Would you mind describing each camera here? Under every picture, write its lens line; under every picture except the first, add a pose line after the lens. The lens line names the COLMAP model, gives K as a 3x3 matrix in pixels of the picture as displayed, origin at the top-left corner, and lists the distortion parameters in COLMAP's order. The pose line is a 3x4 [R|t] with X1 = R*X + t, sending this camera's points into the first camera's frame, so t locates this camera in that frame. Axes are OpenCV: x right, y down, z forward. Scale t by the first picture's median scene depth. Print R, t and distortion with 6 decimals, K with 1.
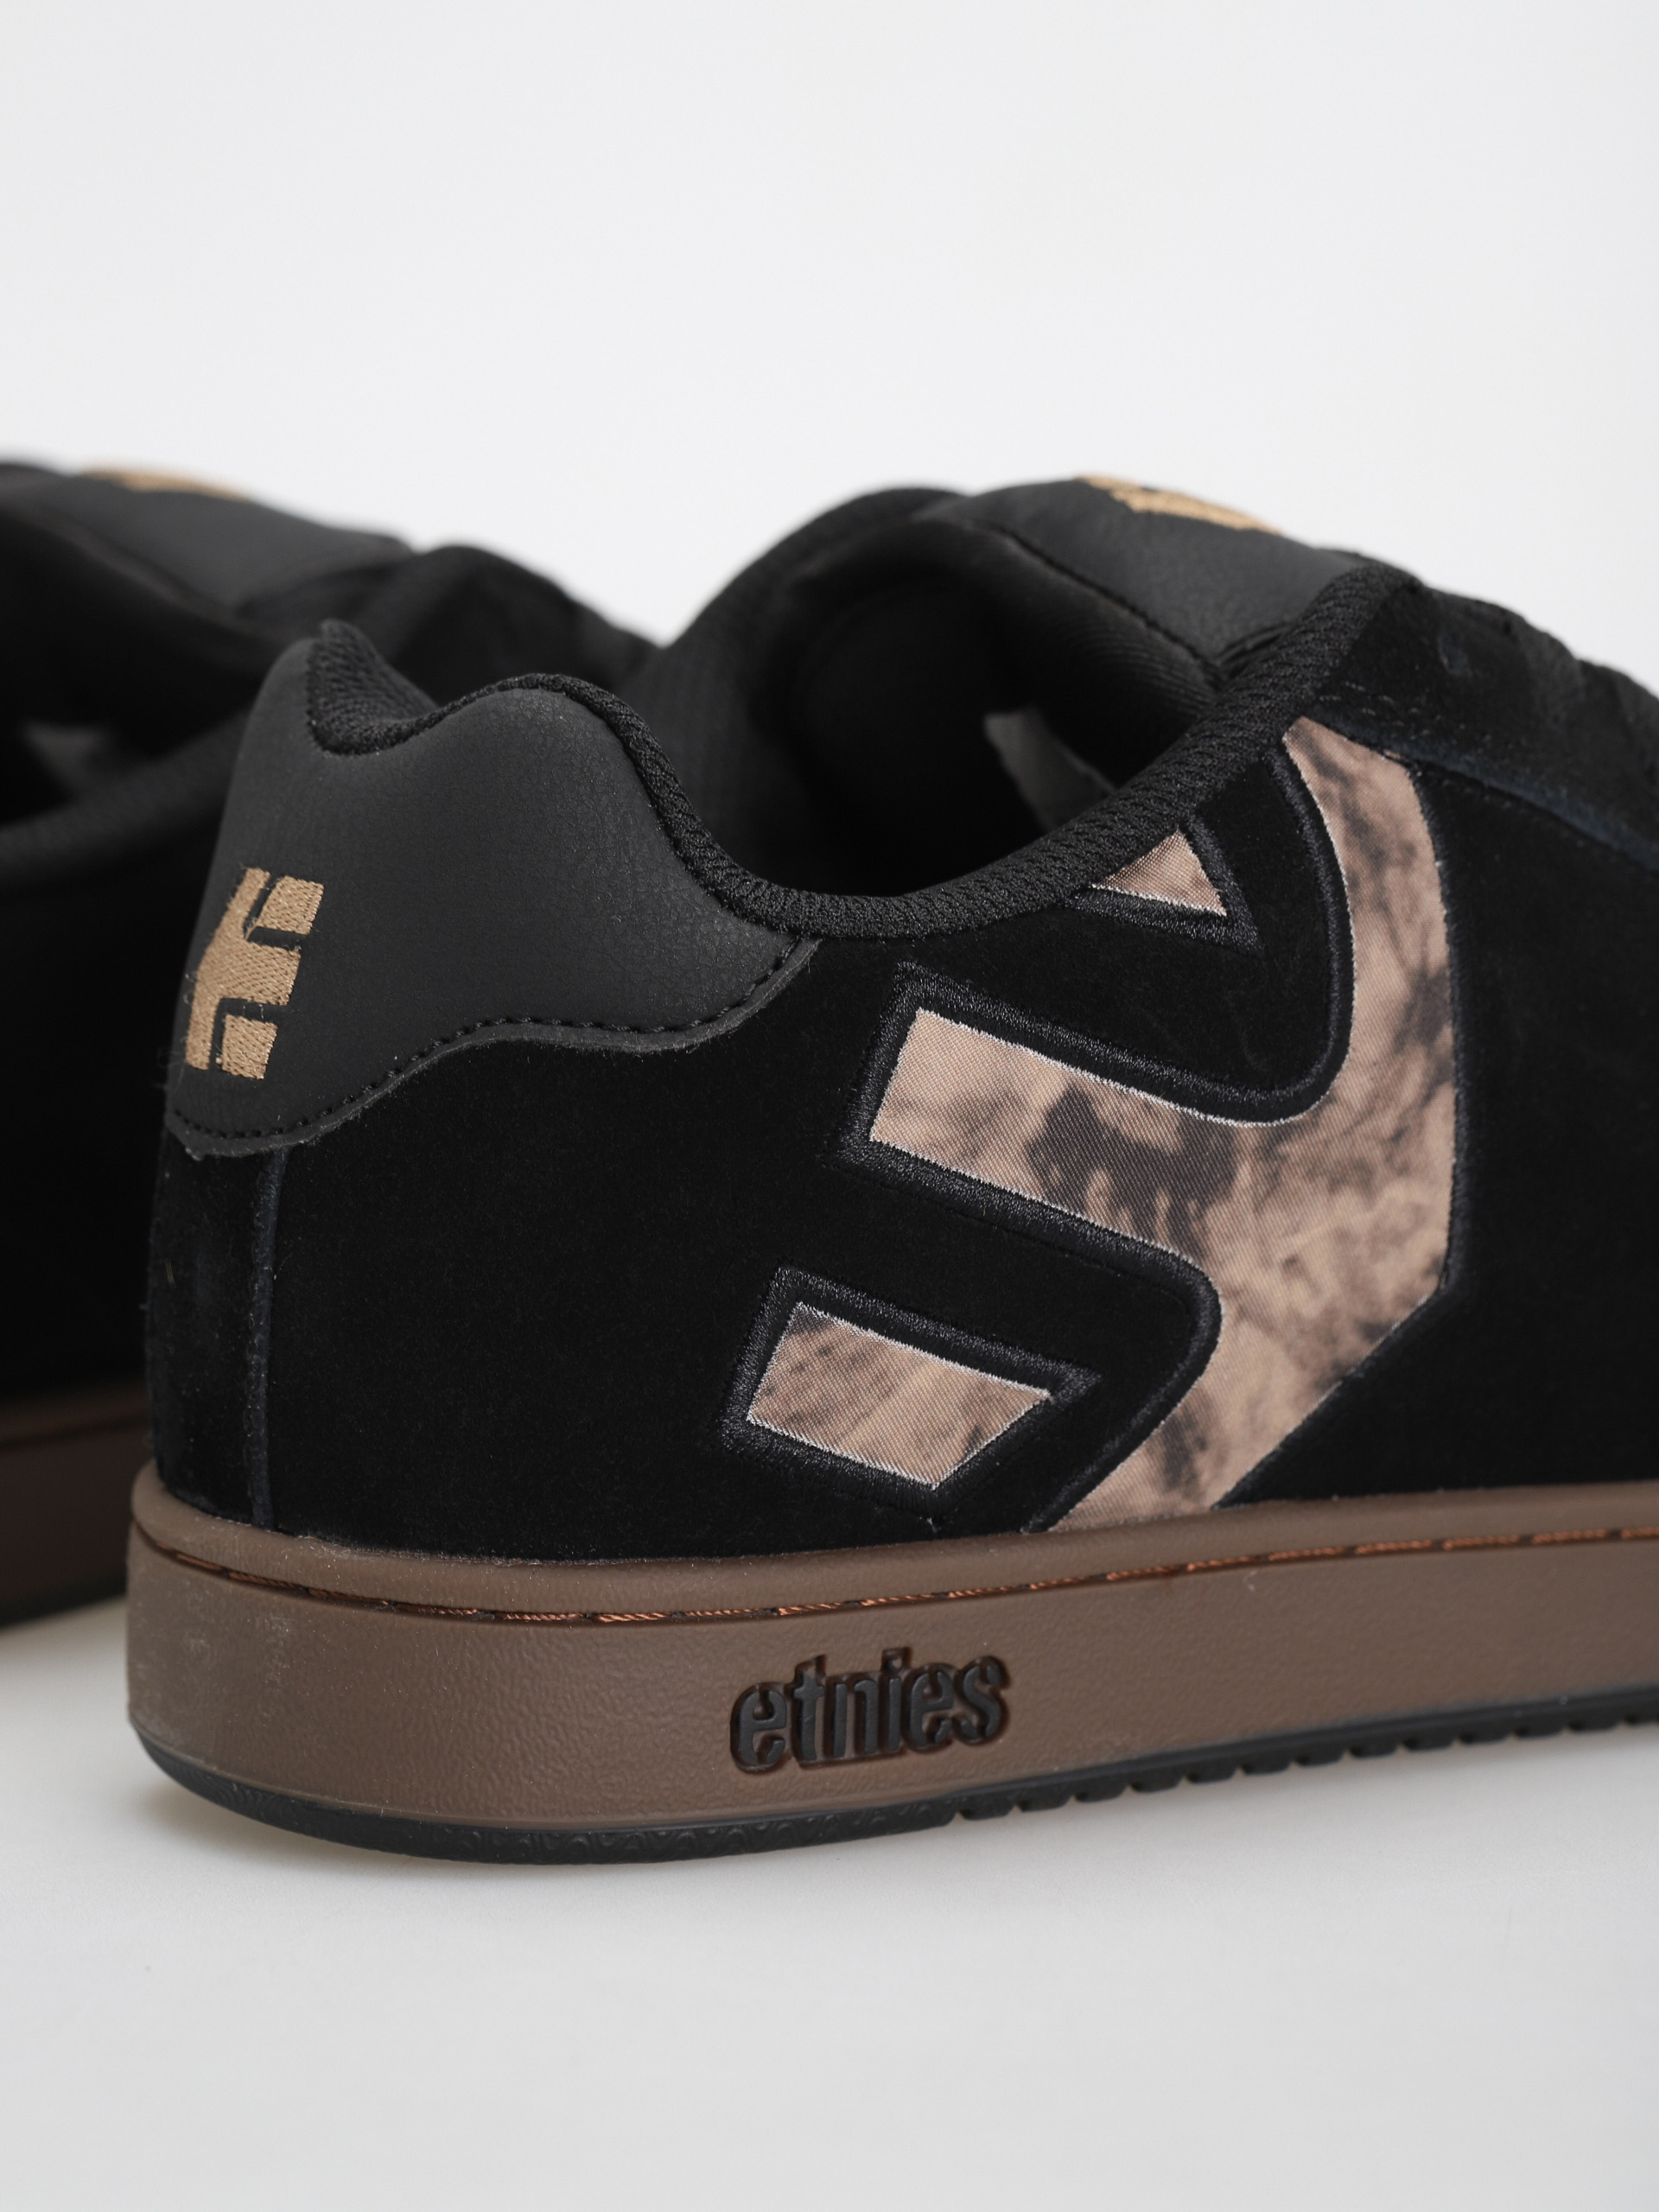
lens RADIAL K [[7762.4, 0, 829.5], [0, 7762.4, 1106.0], [0, 0, 1]] dist [-0.050879, 1.244939]
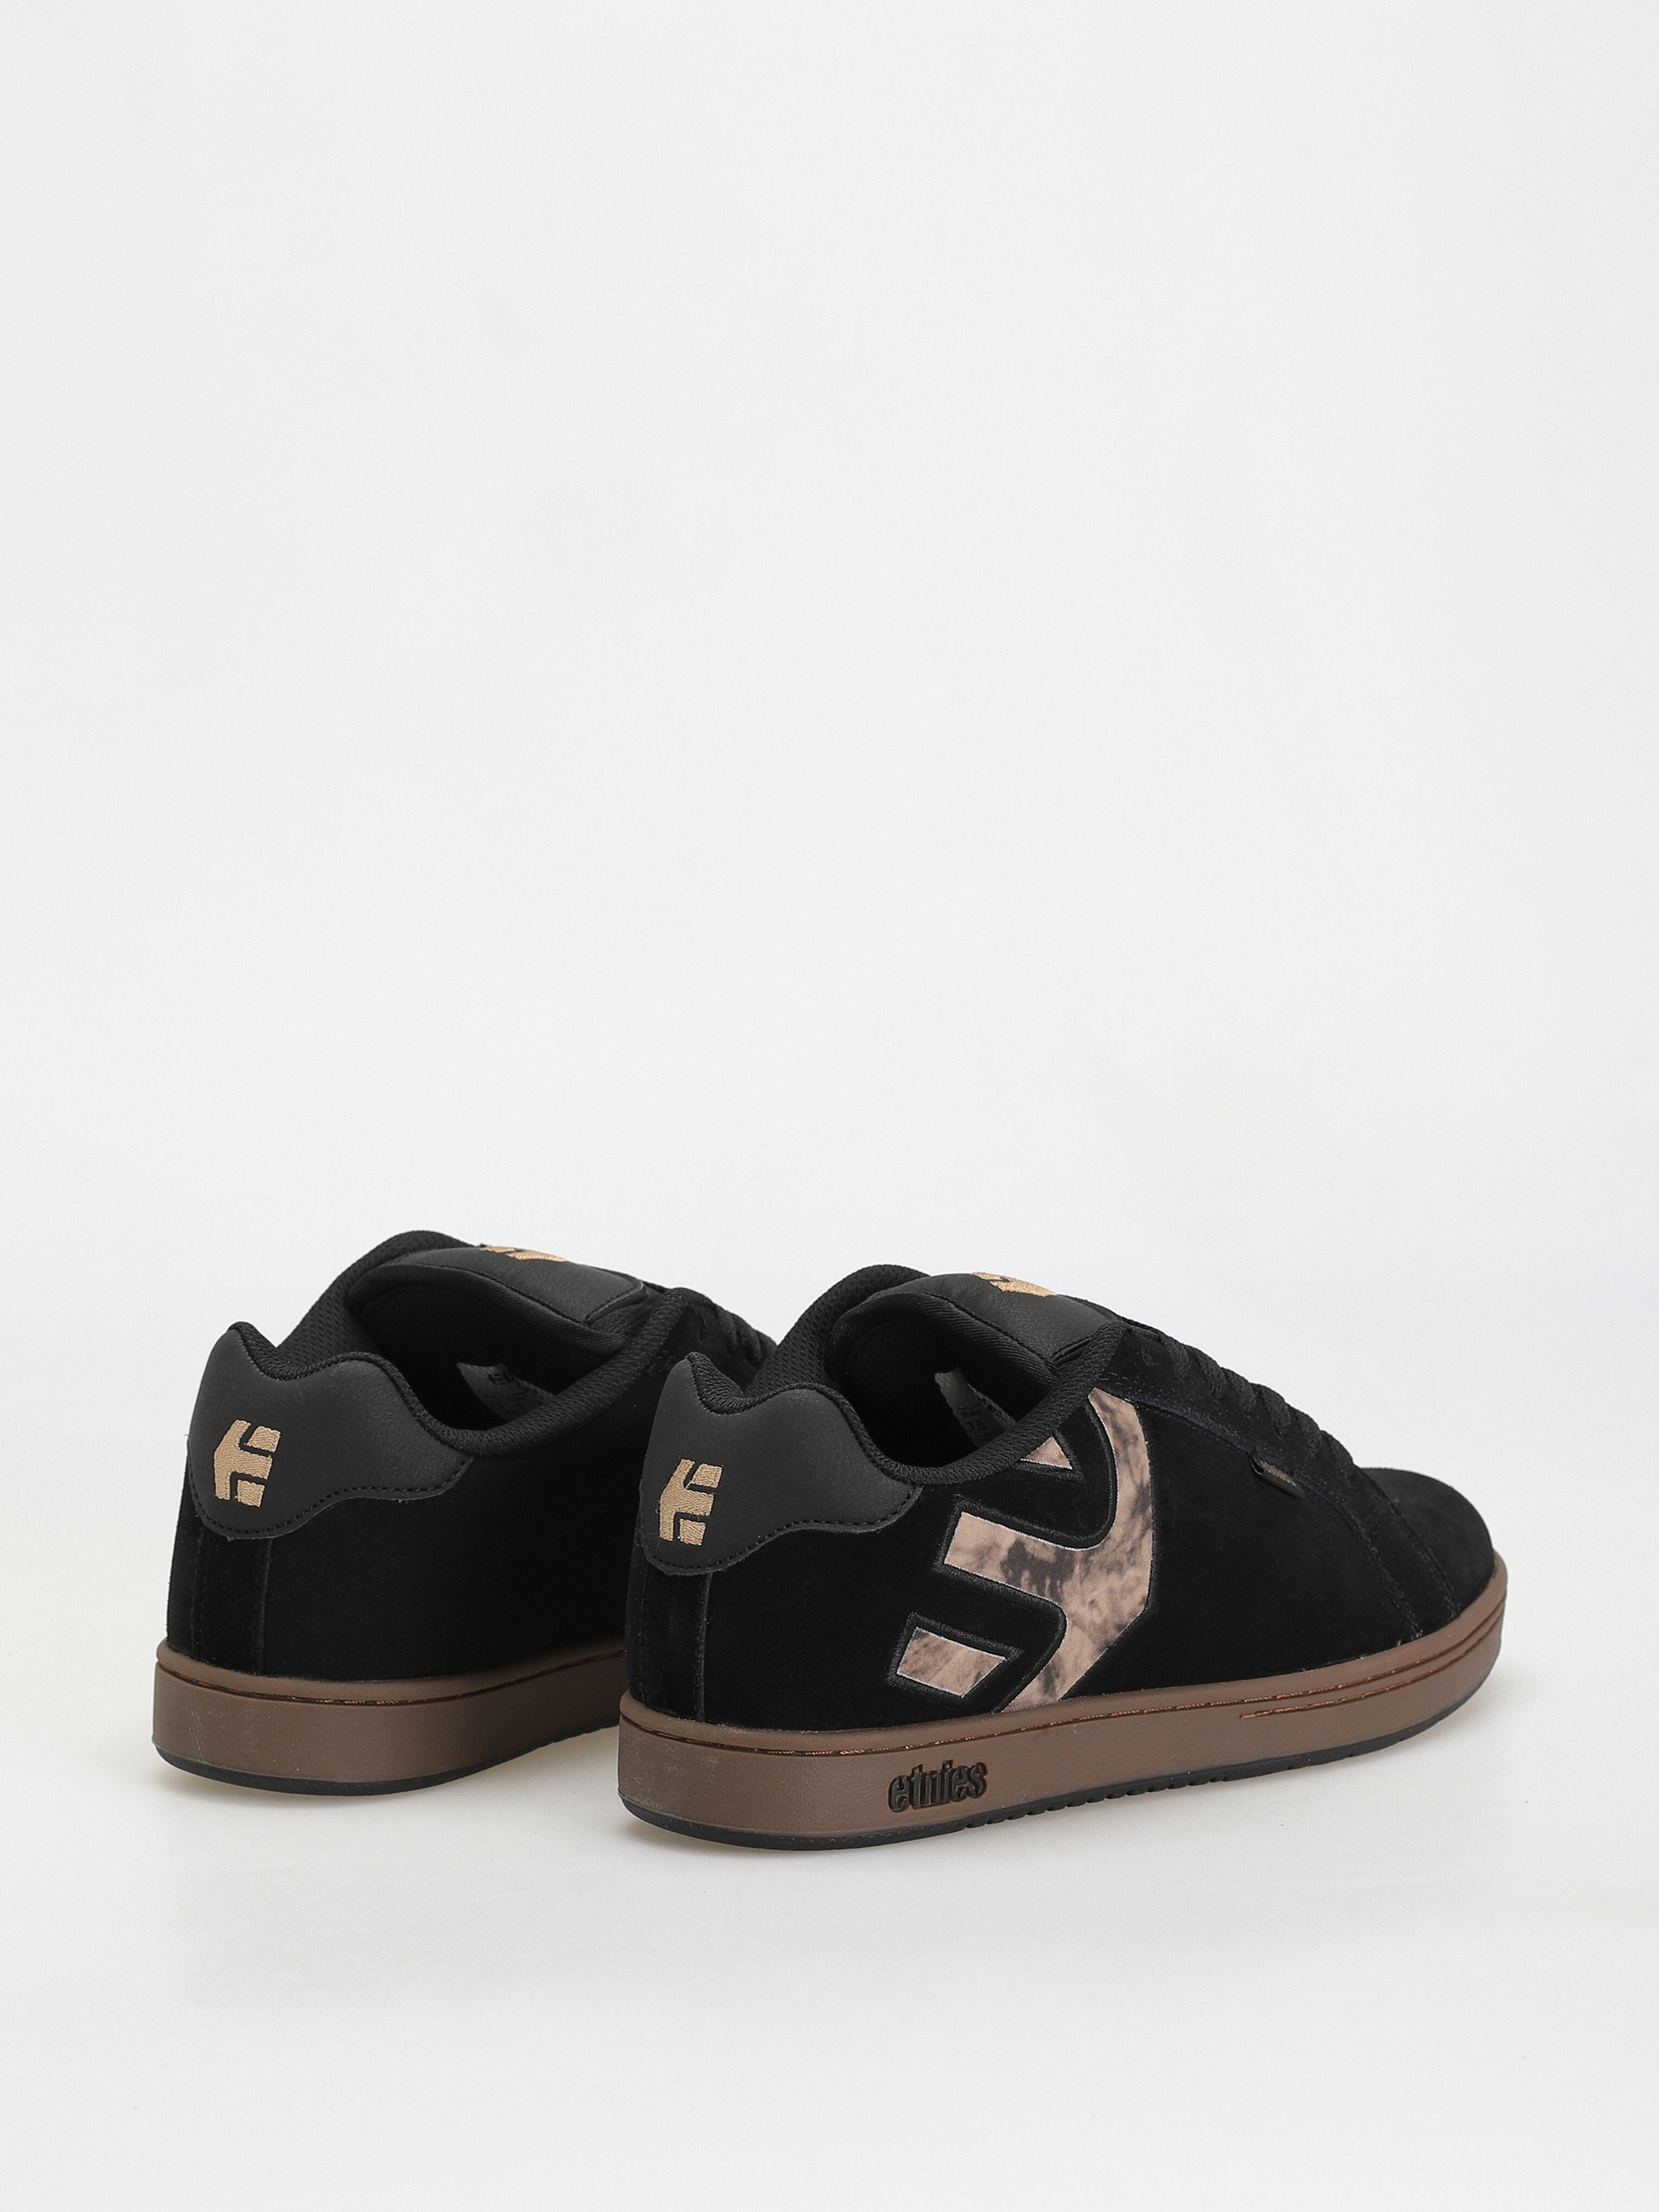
lens RADIAL K [[9437.2, 0, 829.5], [0, 9437.2, 1106.0], [0, 0, 1]] dist [-0.204540, 1.299060]
pose [[0.986596, -0.023753, 0.161443, -0.519767], [0.023730, 0.999716, 0.002071, -0.150626], [-0.161446, 0.001788, 0.986880, -2.025752]]
